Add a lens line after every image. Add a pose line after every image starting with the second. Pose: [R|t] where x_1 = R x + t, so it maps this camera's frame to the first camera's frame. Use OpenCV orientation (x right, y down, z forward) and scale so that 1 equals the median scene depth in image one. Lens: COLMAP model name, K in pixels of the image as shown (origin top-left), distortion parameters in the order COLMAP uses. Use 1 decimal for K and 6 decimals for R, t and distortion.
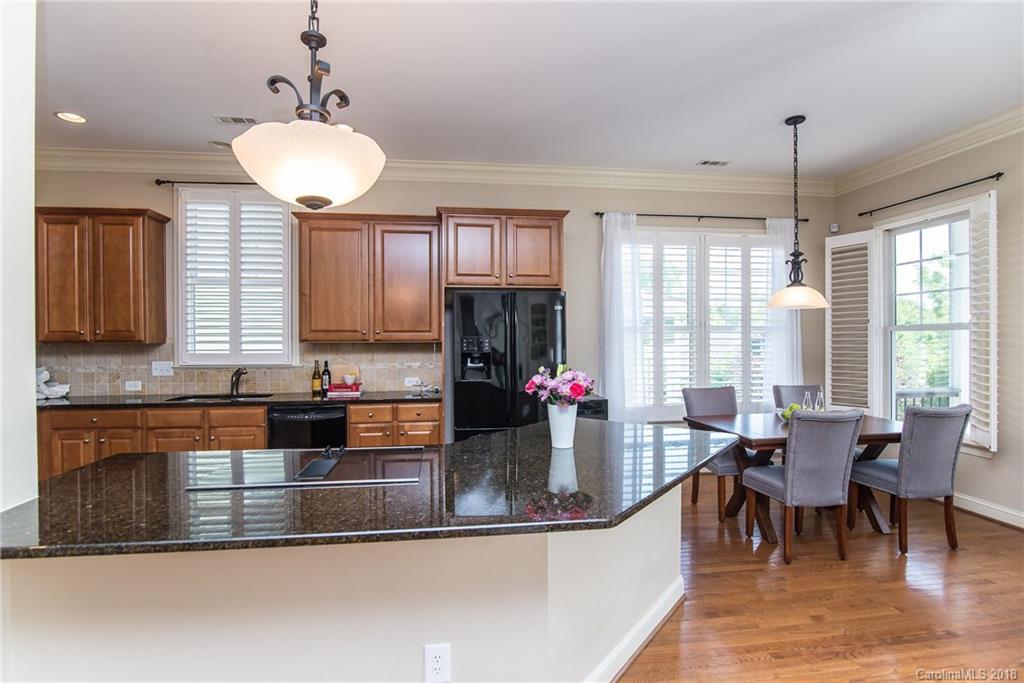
lens RADIAL K [[495.7, 0, 508.1], [0, 495.7, 341.3], [0, 0, 1]] dist [-0.018227, -0.000560]
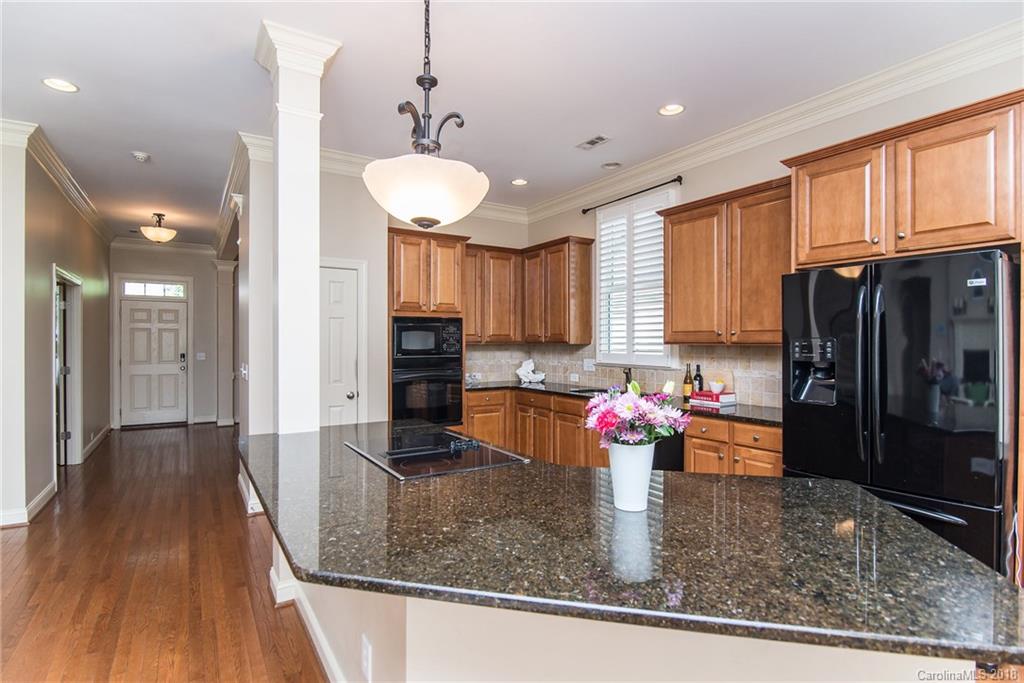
lens RADIAL K [[504.9, 0, 507.8], [0, 504.9, 342.0], [0, 0, 1]] dist [-0.013228, -0.000564]
pose [[0.412203, 0.005698, -0.911074, 0.345439], [-0.005696, 0.999977, 0.003677, -0.003884], [0.911074, 0.003674, 0.412226, 0.308698]]
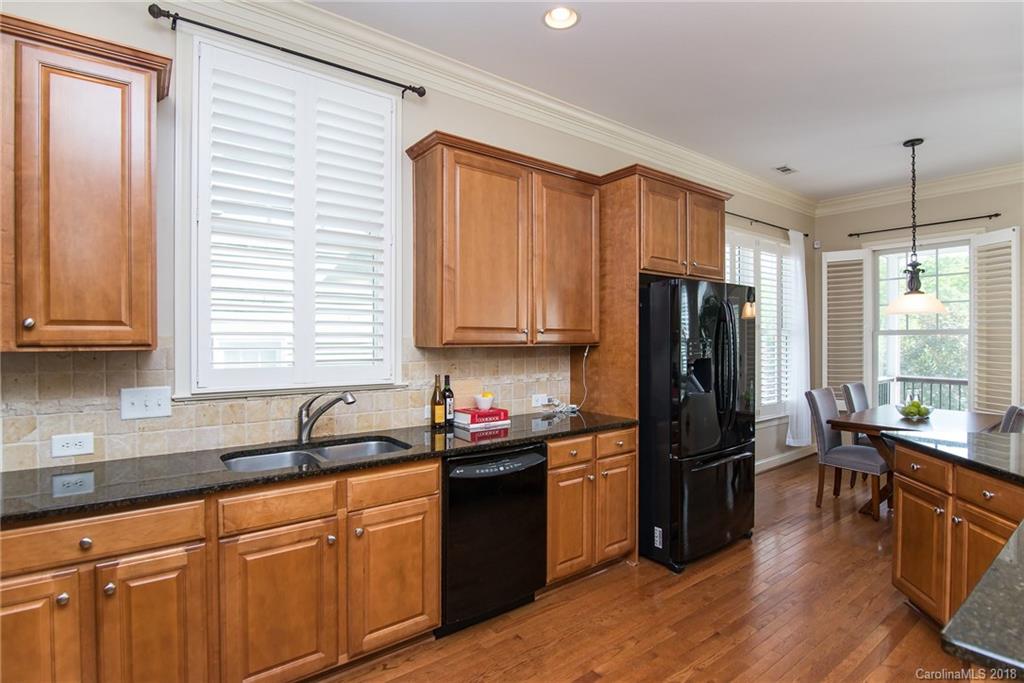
lens RADIAL K [[504.9, 0, 507.8], [0, 504.9, 342.0], [0, 0, 1]] dist [-0.013228, -0.000564]
pose [[0.871963, 0.002309, 0.489567, -0.640653], [-0.000005, 0.999989, -0.004708, 0.000382], [-0.489572, 0.004103, 0.871953, 0.410498]]
